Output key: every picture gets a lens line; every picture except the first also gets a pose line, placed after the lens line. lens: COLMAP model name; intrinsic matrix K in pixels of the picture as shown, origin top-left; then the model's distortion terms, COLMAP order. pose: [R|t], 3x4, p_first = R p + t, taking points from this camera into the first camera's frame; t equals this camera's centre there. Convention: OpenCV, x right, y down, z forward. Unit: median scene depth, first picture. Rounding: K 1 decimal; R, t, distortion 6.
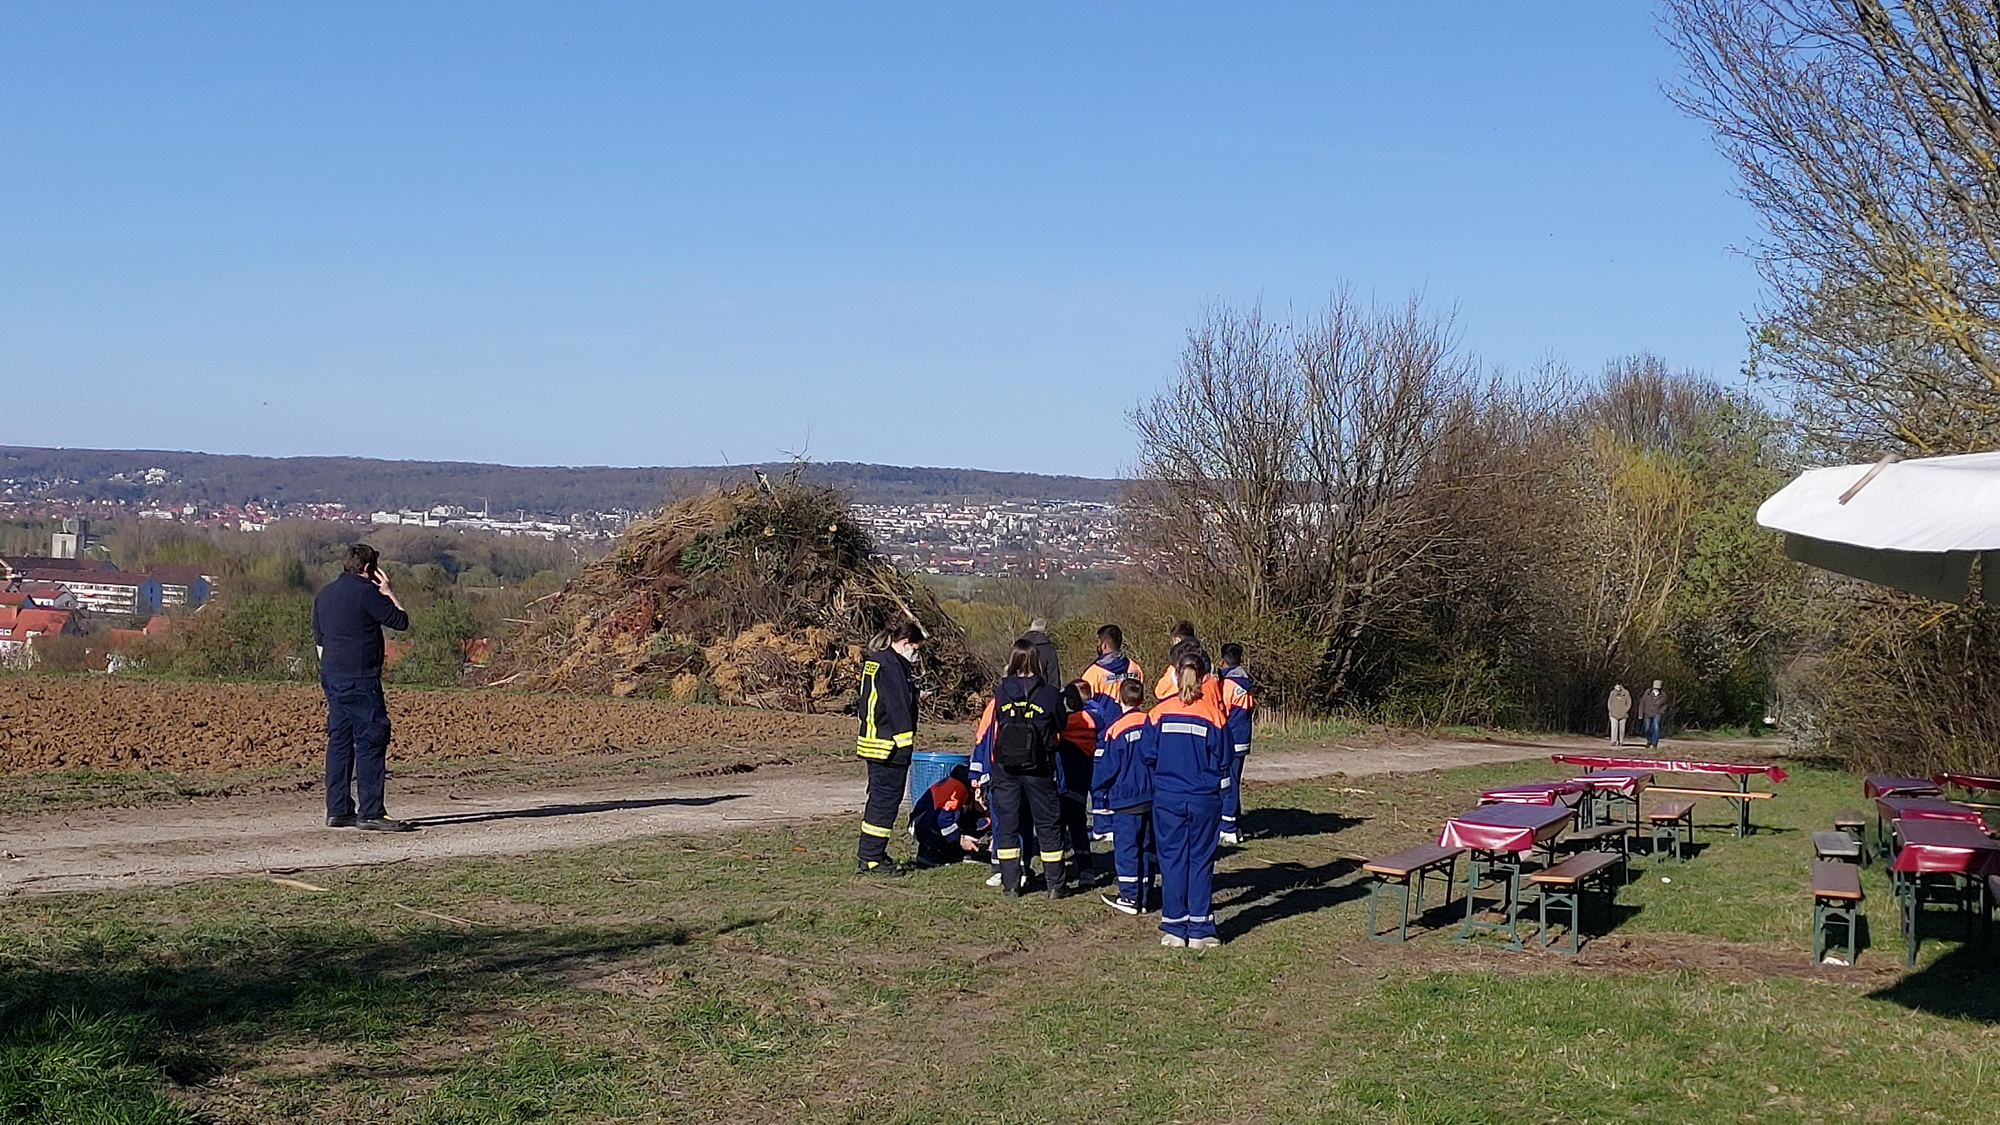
lens RADIAL K [[1575.4, 0, 1000.2], [0, 1575.4, 566.5], [0, 0, 1]] dist [-0.000543, -0.000025]
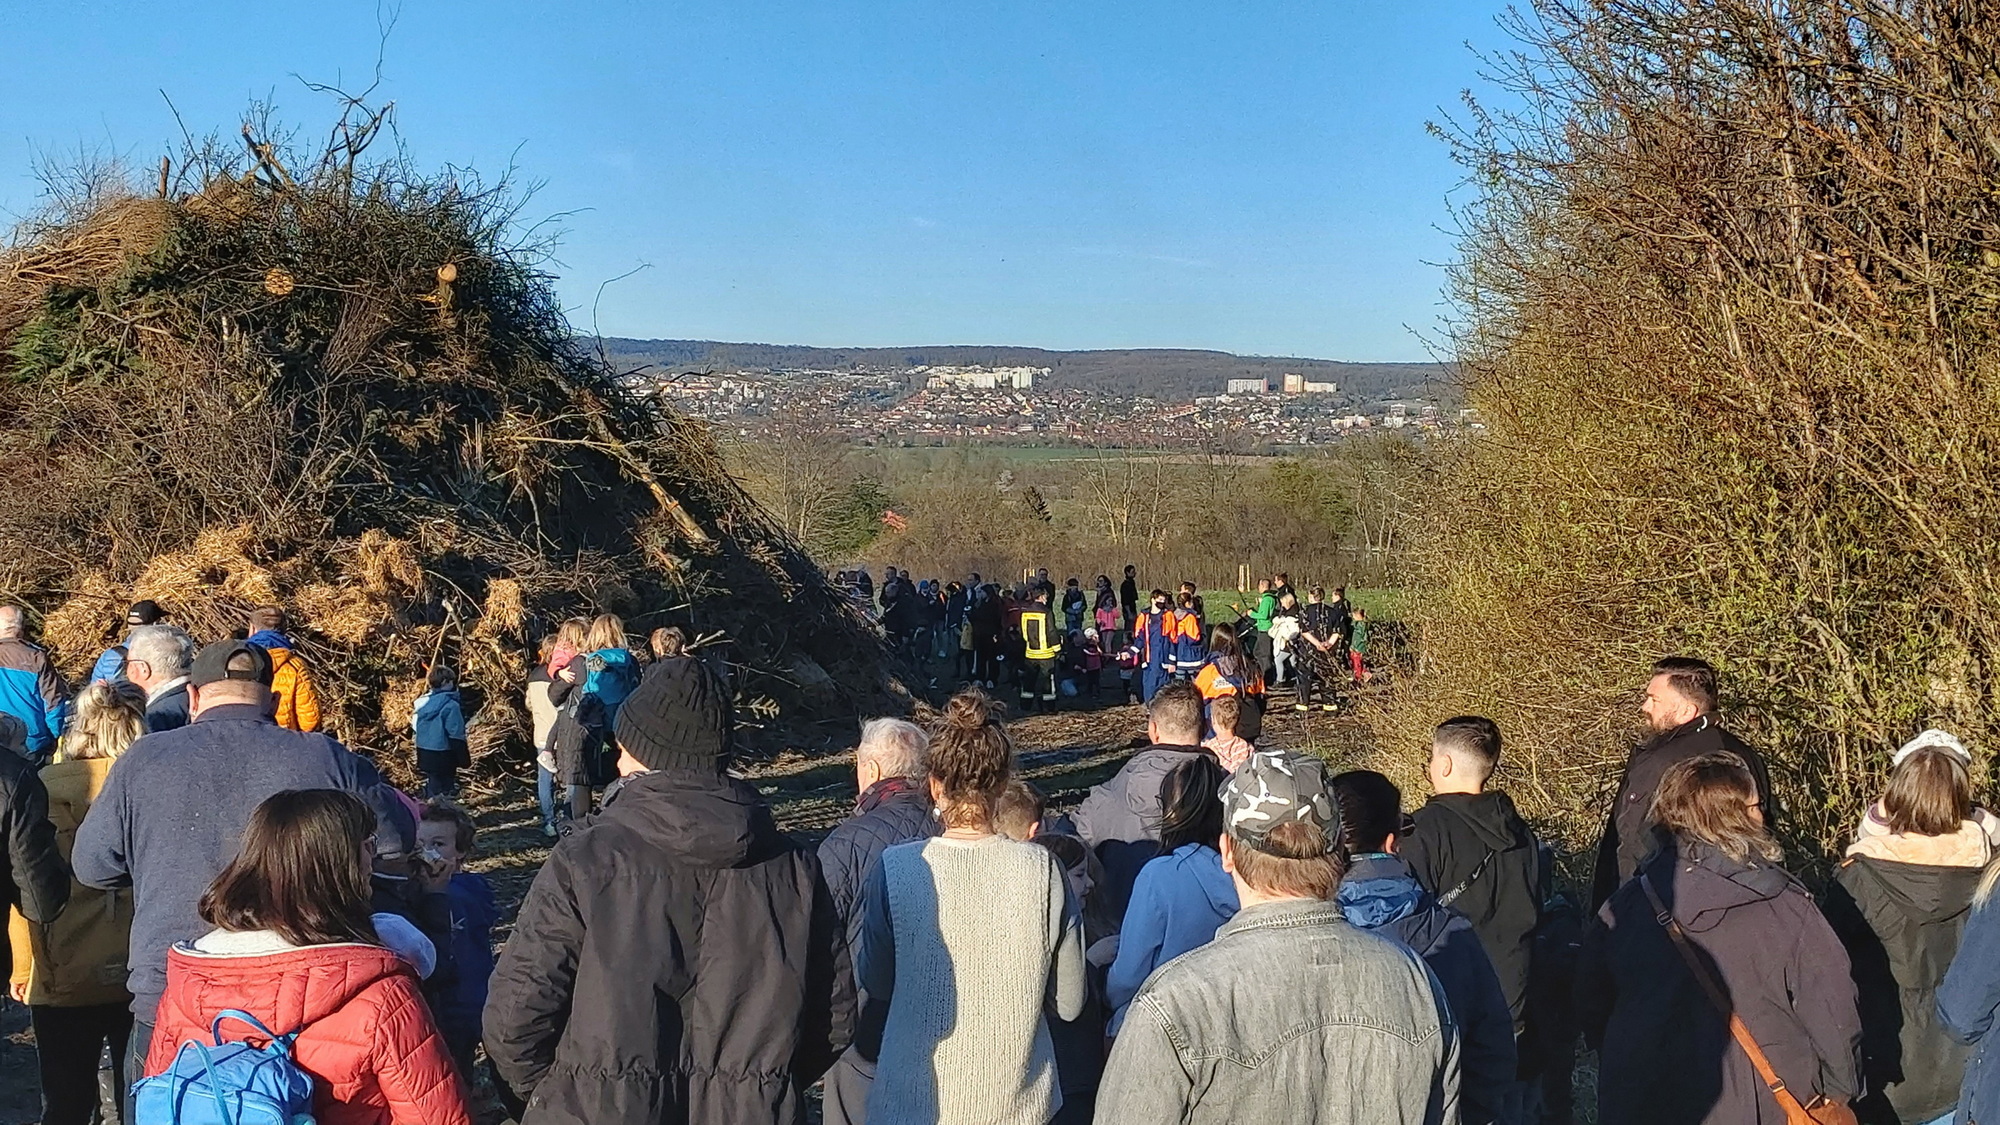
lens RADIAL K [[1405.4, 0, 999.3], [0, 1405.4, 562.6], [0, 0, 1]] dist [0.004343, 0.001490]
pose [[0.982888, -0.031290, 0.181528, -0.036960], [0.014194, 0.995403, 0.094722, 0.015719], [-0.183657, -0.090525, 0.978813, 0.623083]]
